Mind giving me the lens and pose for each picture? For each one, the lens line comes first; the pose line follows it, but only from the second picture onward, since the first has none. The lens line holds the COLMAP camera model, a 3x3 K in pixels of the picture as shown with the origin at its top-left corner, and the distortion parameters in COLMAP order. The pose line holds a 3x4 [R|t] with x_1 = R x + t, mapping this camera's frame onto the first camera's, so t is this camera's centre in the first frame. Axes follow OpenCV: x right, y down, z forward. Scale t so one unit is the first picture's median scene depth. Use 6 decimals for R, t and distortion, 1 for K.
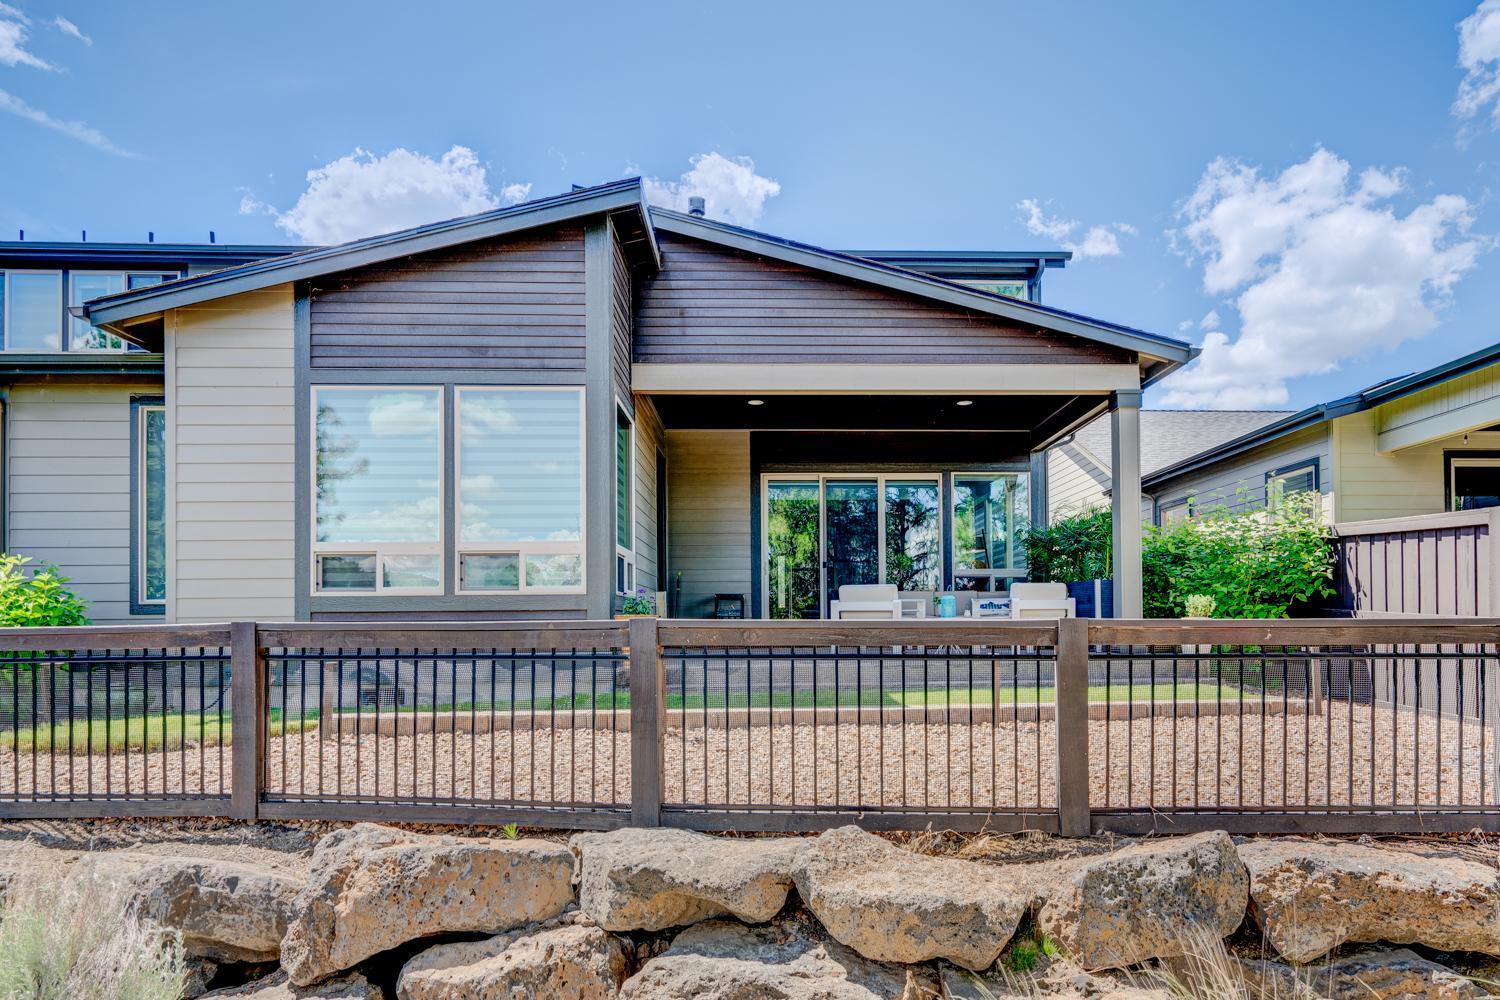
lens RADIAL K [[684.9, 0, 750.6], [0, 684.9, 506.4], [0, 0, 1]] dist [0.000115, 0.000076]
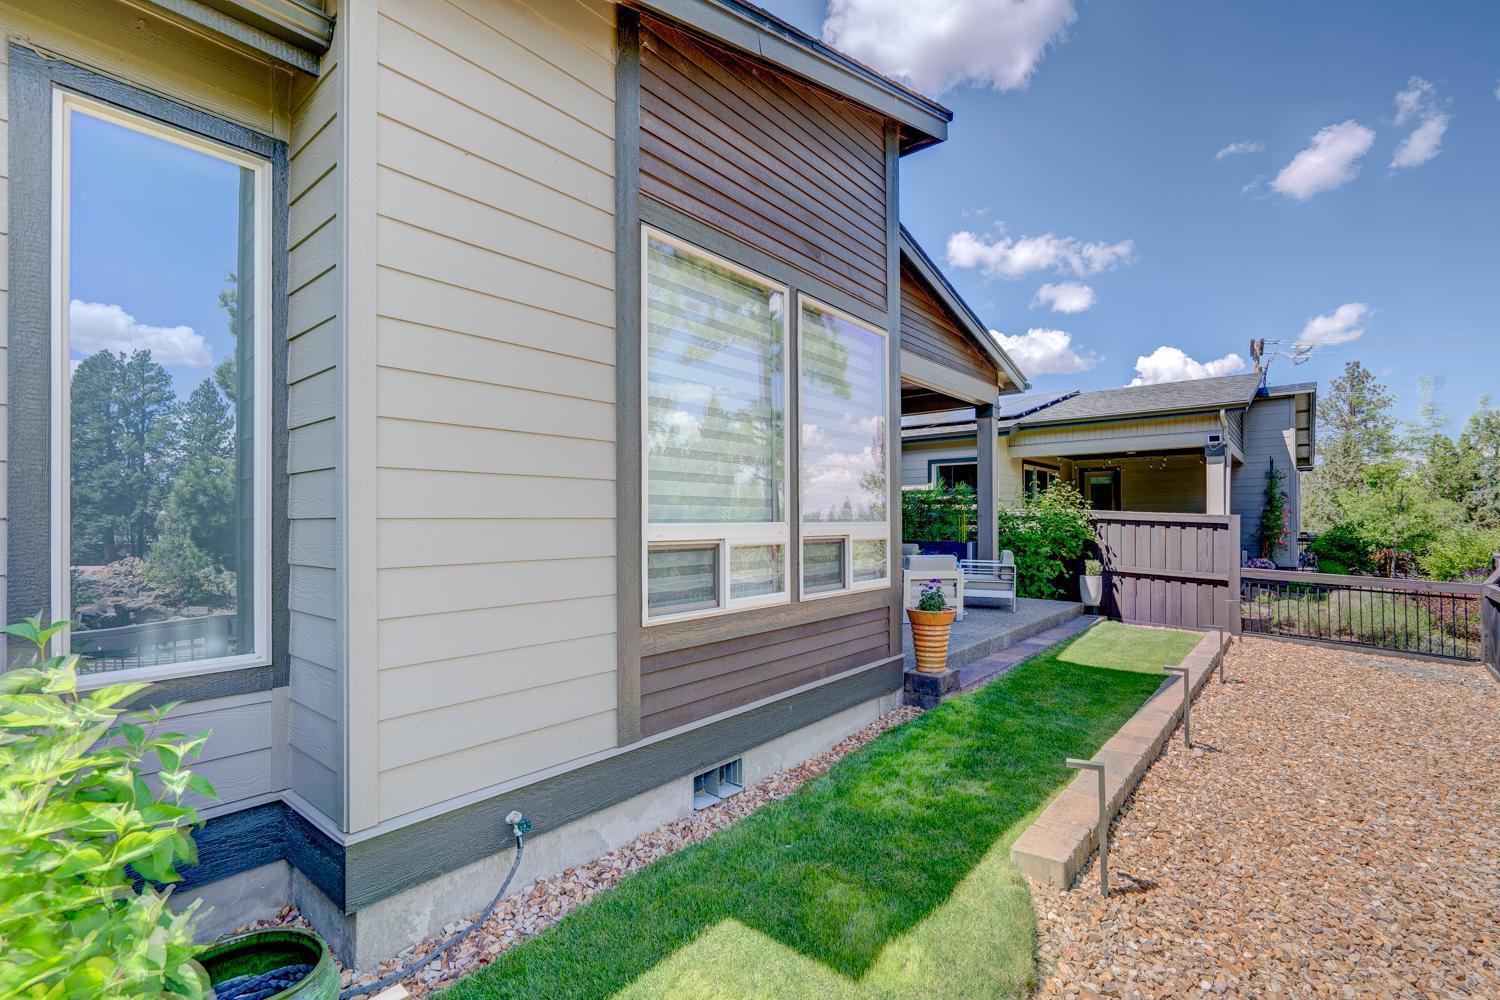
lens RADIAL K [[684.9, 0, 748.7], [0, 684.9, 506.7], [0, 0, 1]] dist [0.000115, 0.000076]
pose [[0.663737, 0.014691, 0.747822, -0.971450], [-0.002777, 0.999849, -0.017177, 0.048317], [-0.747961, 0.009324, 0.663677, 0.591803]]
